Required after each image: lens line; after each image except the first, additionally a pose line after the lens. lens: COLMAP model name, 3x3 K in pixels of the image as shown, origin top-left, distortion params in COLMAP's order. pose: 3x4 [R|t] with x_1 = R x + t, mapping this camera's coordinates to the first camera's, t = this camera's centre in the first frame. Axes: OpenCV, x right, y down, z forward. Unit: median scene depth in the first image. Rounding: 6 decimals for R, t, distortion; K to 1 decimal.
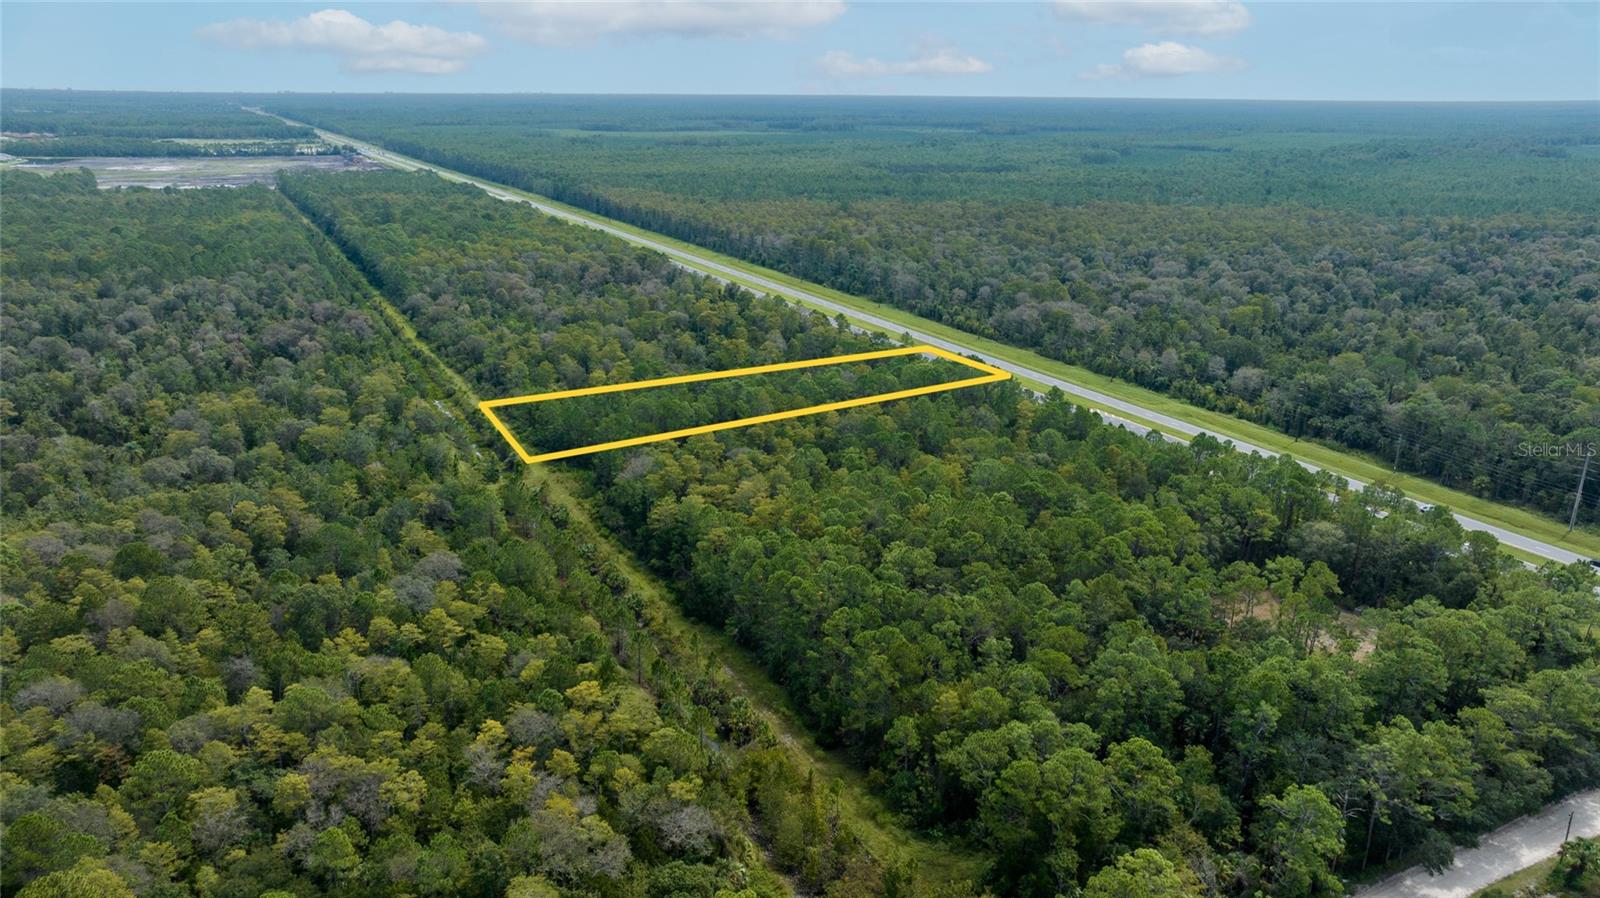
lens RADIAL K [[1104.9, 0, 800.0], [0, 1104.9, 449.0], [0, 0, 1]] dist [-0.033444, 0.060231]
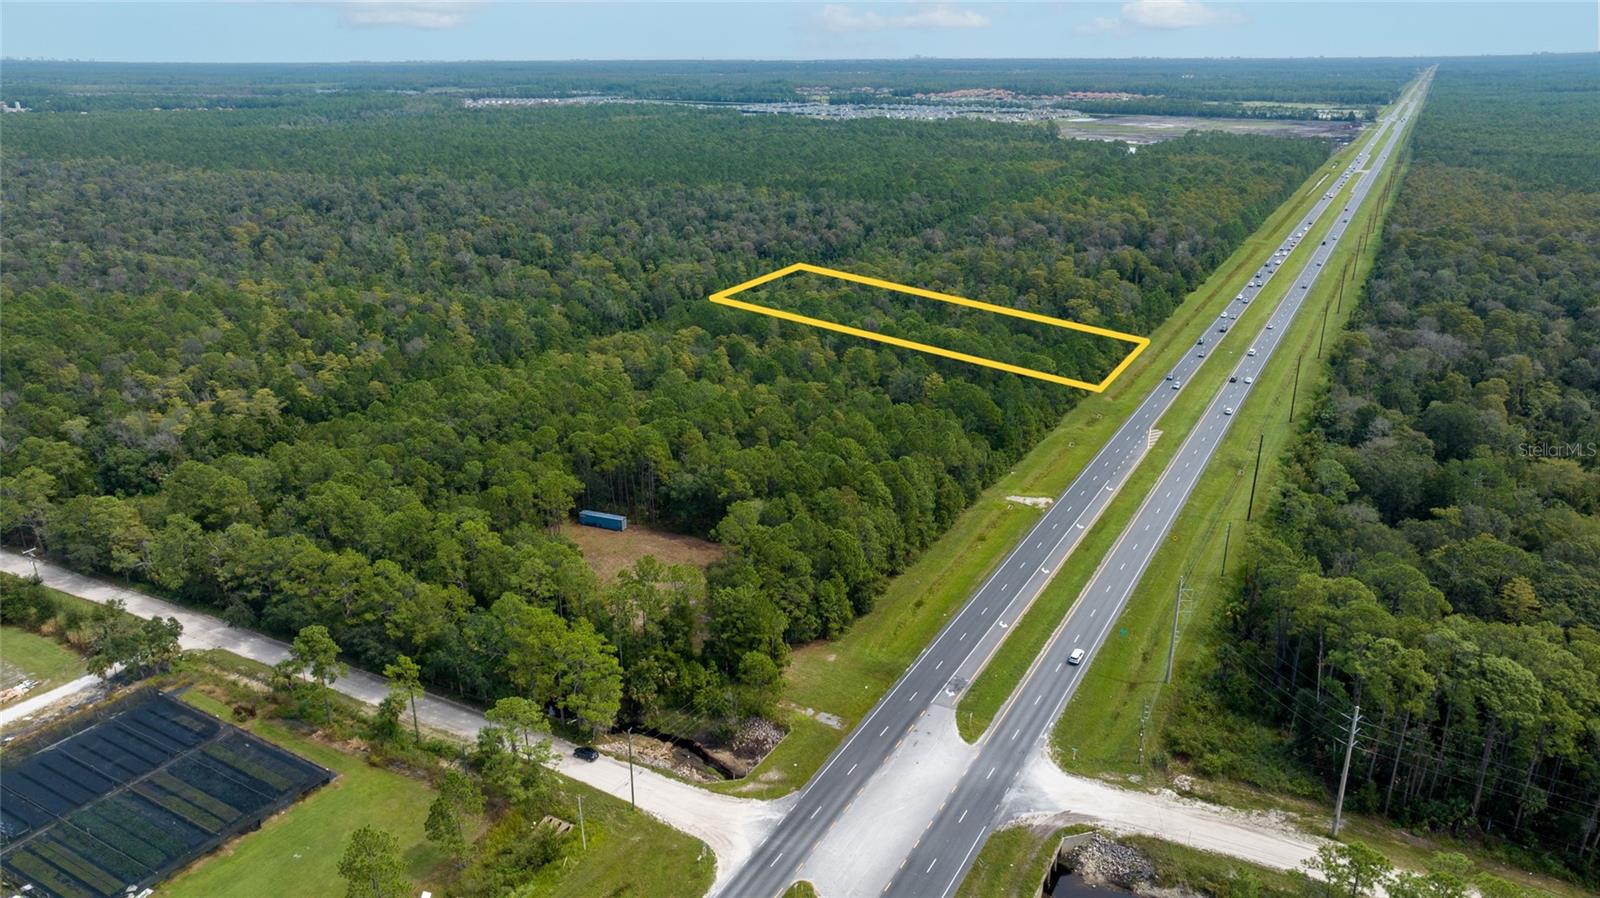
lens RADIAL K [[1104.9, 0, 800.0], [0, 1104.9, 449.0], [0, 0, 1]] dist [-0.033444, 0.060231]
pose [[0.570089, 0.269623, -0.776081, 0.732430], [-0.246955, 0.957169, 0.151129, -0.079495], [0.783589, 0.105501, 0.612256, 0.254984]]
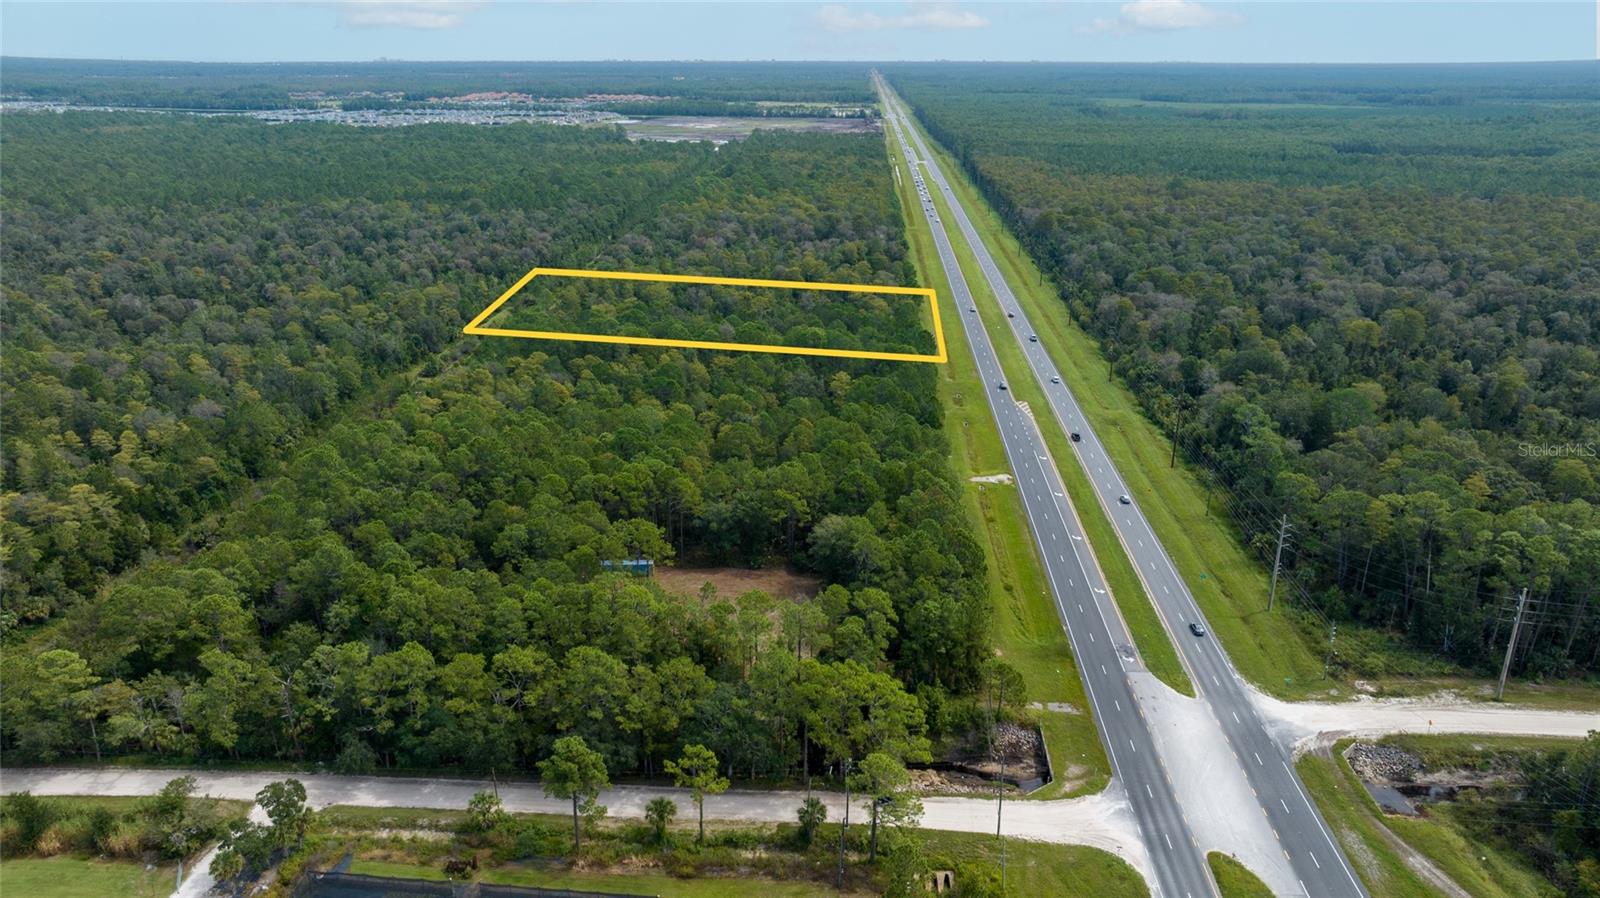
lens RADIAL K [[1104.9, 0, 800.0], [0, 1104.9, 449.0], [0, 0, 1]] dist [-0.033444, 0.060231]
pose [[0.864621, 0.165602, -0.474348, 0.521225], [-0.153332, 0.986051, 0.064758, -0.027319], [0.478455, 0.016742, 0.877952, 0.089392]]
